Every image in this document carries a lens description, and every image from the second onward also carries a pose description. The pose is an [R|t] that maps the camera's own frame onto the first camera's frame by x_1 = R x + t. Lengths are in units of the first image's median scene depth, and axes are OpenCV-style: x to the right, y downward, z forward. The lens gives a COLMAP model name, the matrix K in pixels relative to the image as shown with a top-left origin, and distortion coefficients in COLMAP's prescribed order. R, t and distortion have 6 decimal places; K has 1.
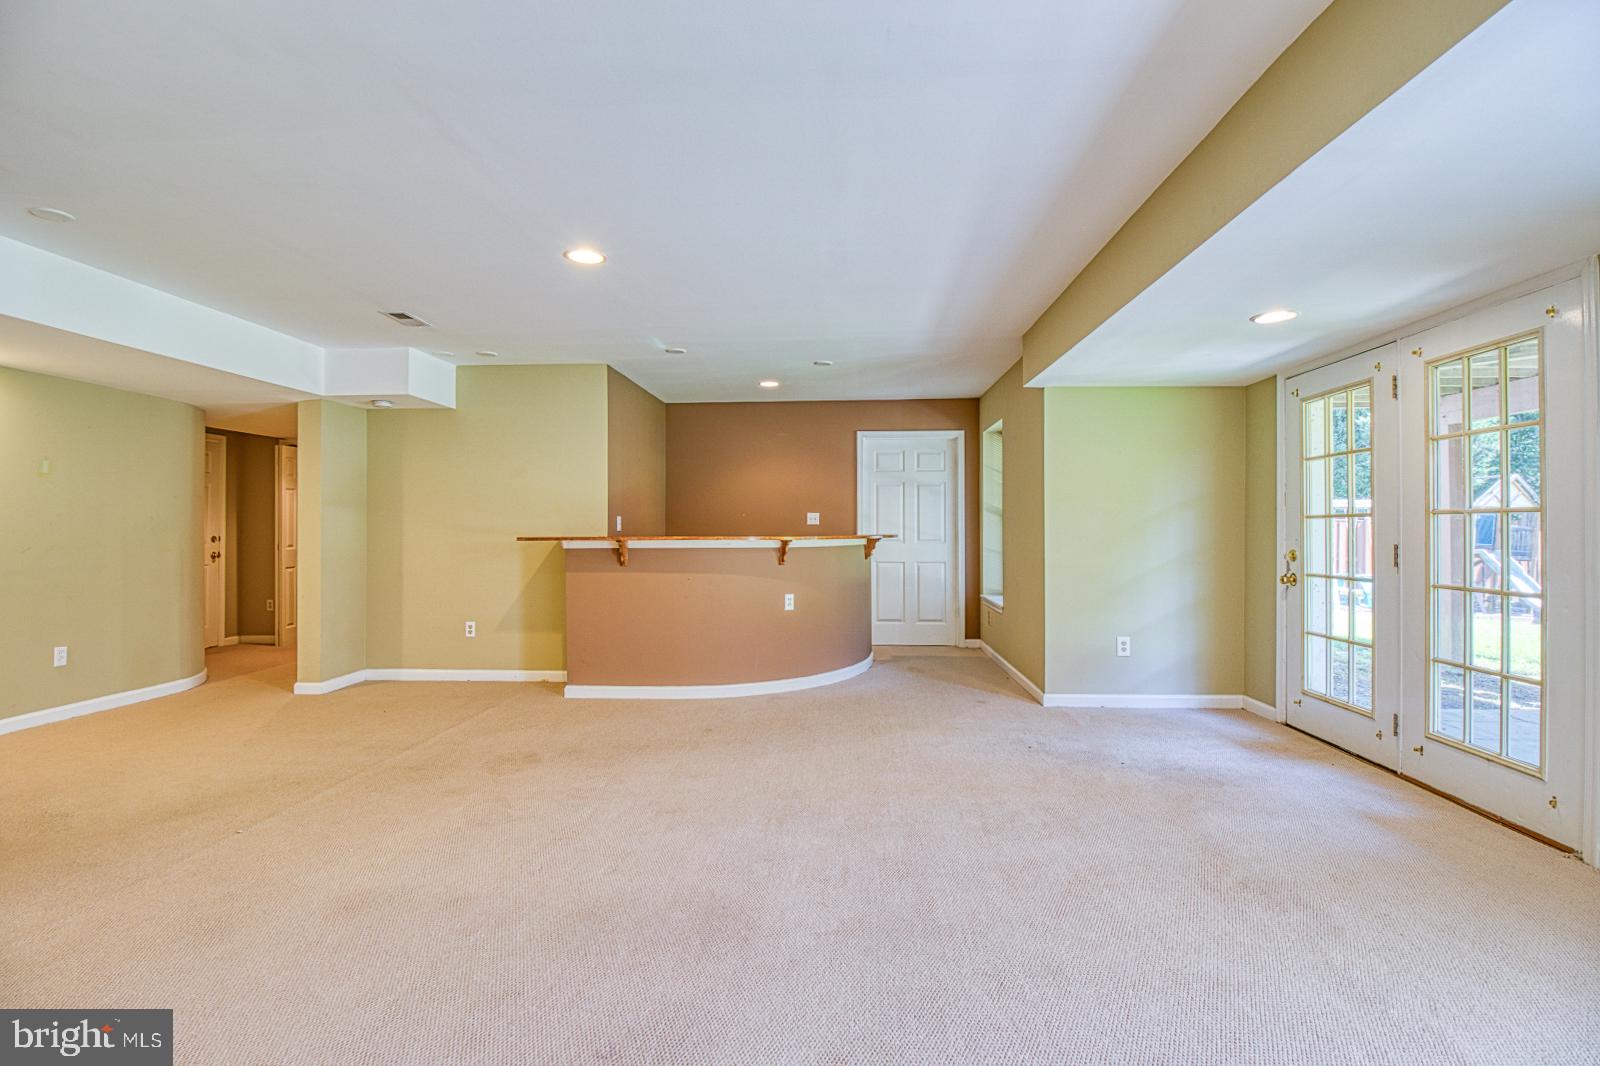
lens RADIAL K [[744.6, 0, 799.9], [0, 744.6, 528.2], [0, 0, 1]] dist [0.000371, -0.012888]
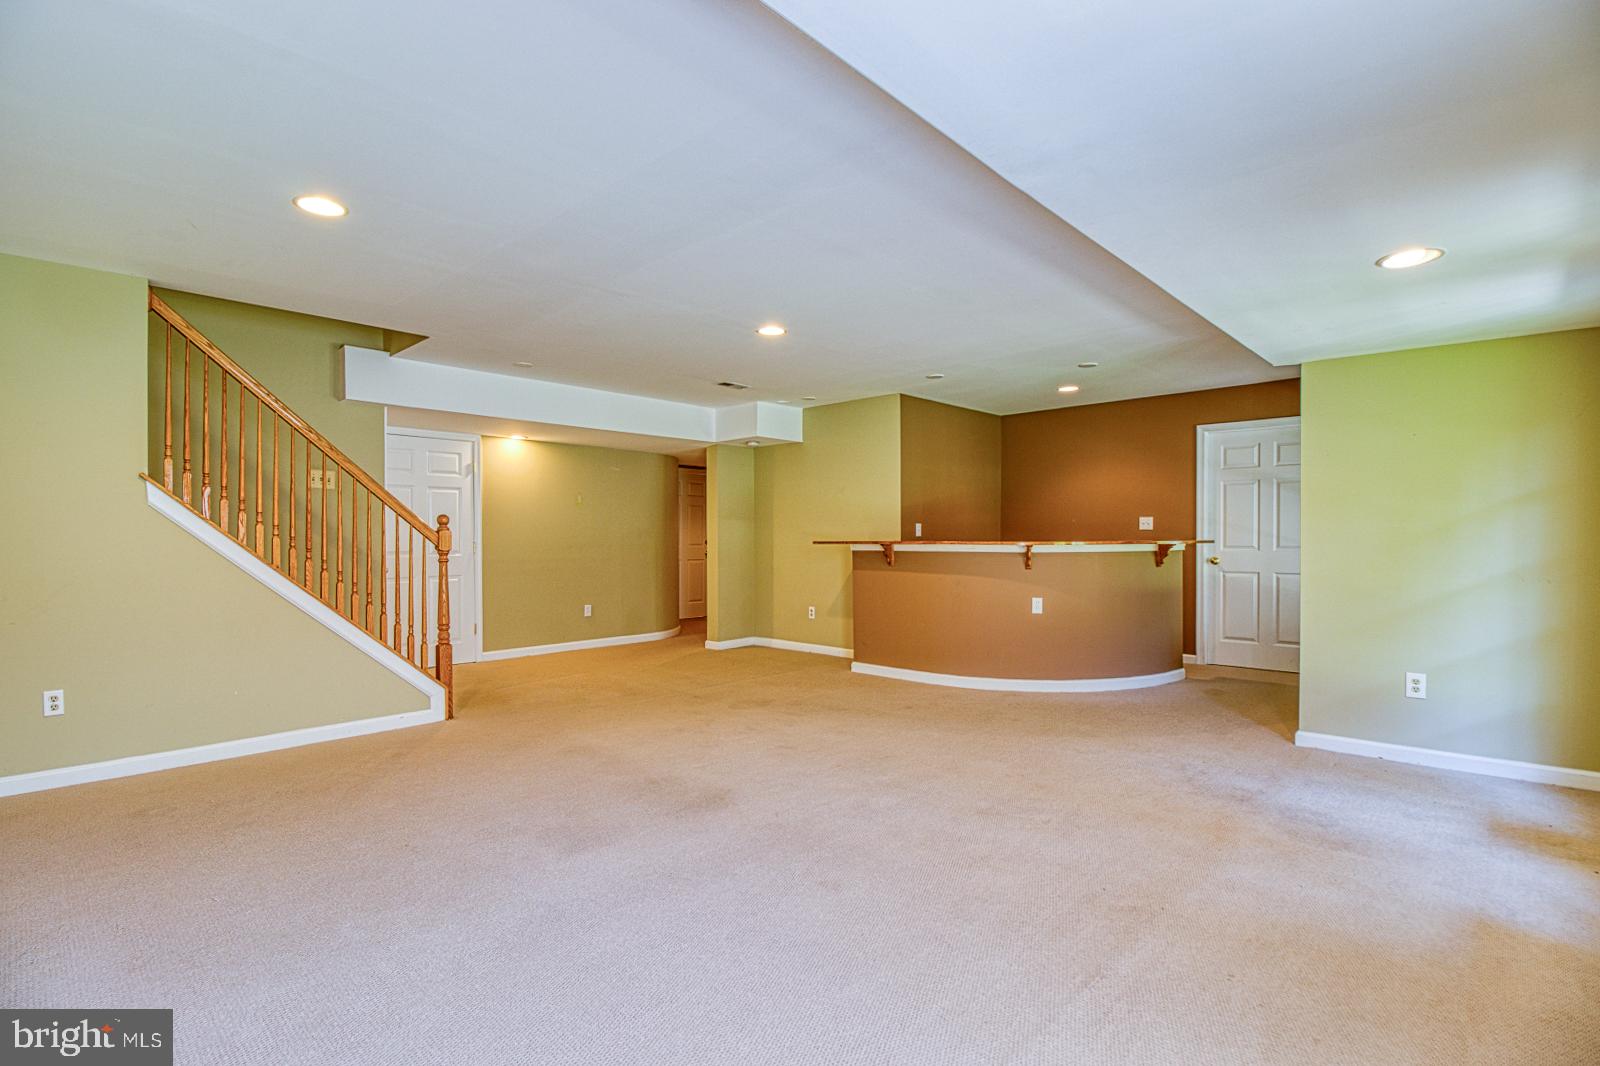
lens RADIAL K [[747.5, 0, 797.7], [0, 747.5, 545.1], [0, 0, 1]] dist [0.000760, -0.014422]
pose [[0.764549, 0.007417, -0.644523, 0.402950], [0.002905, 0.999884, 0.014952, -0.000804], [0.644559, -0.013304, 0.764439, -0.002655]]
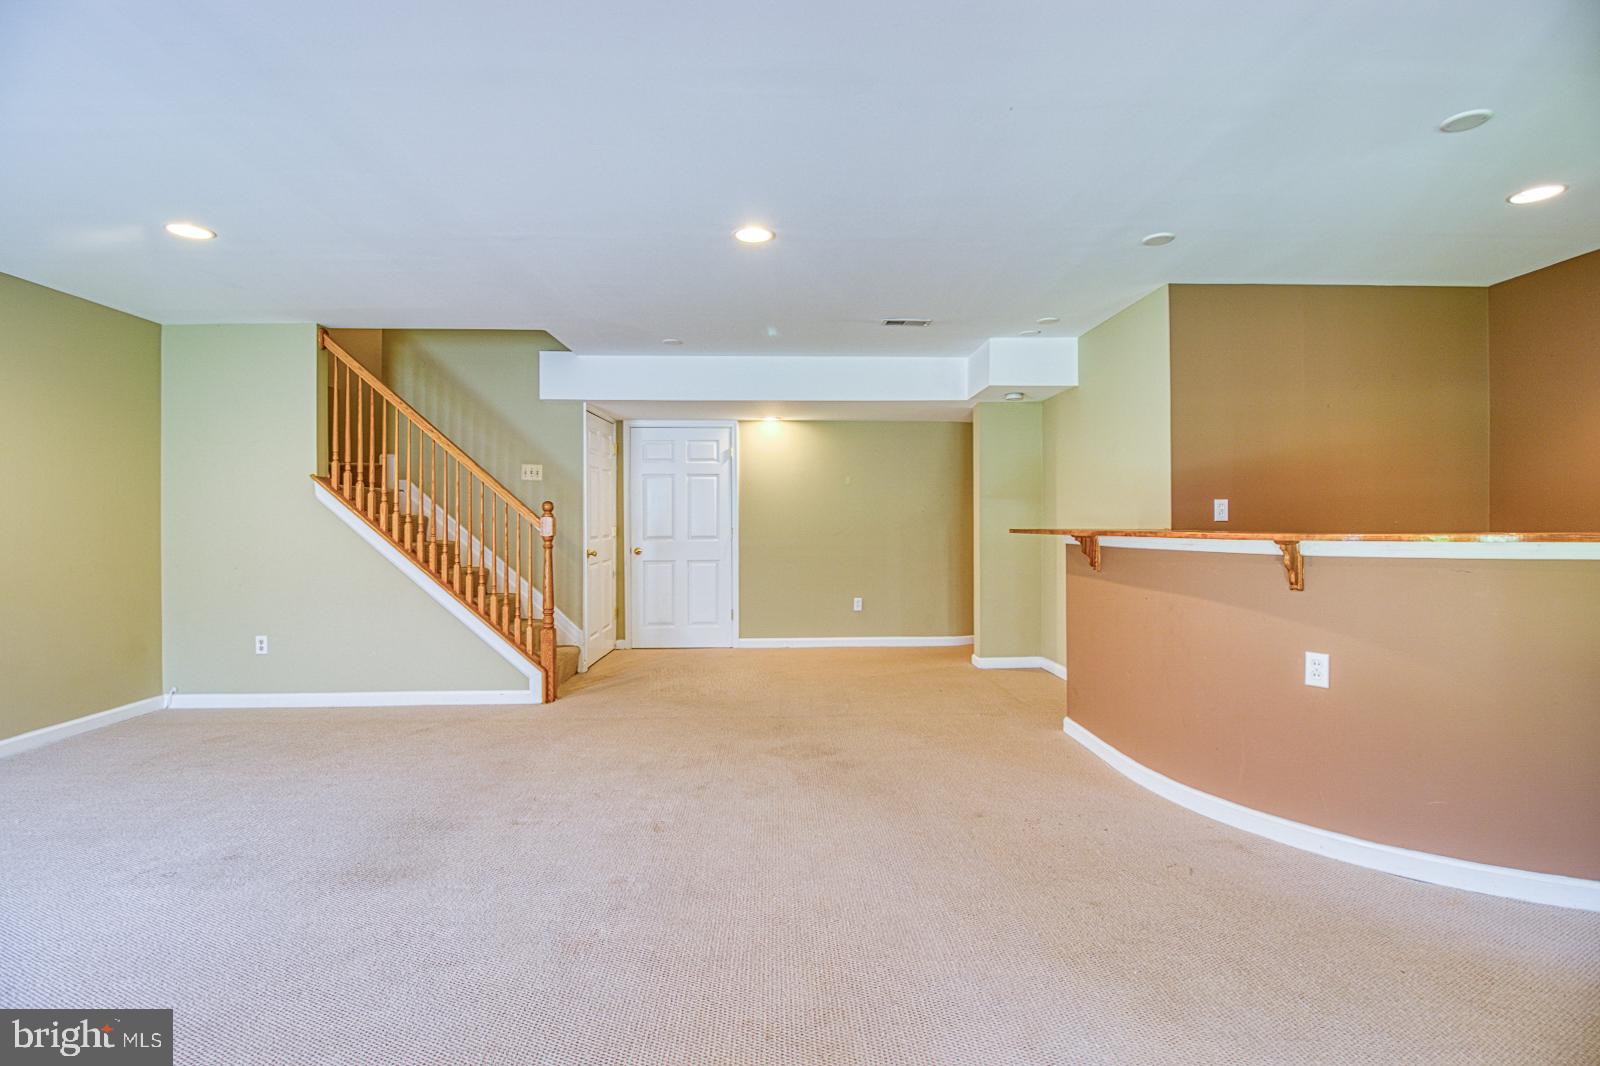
lens RADIAL K [[744.6, 0, 799.9], [0, 744.6, 528.2], [0, 0, 1]] dist [0.000371, -0.012888]
pose [[0.094052, 0.009366, -0.995523, 0.437317], [0.007184, 0.999923, 0.010086, 0.000447], [0.995541, -0.008101, 0.093978, 0.629408]]
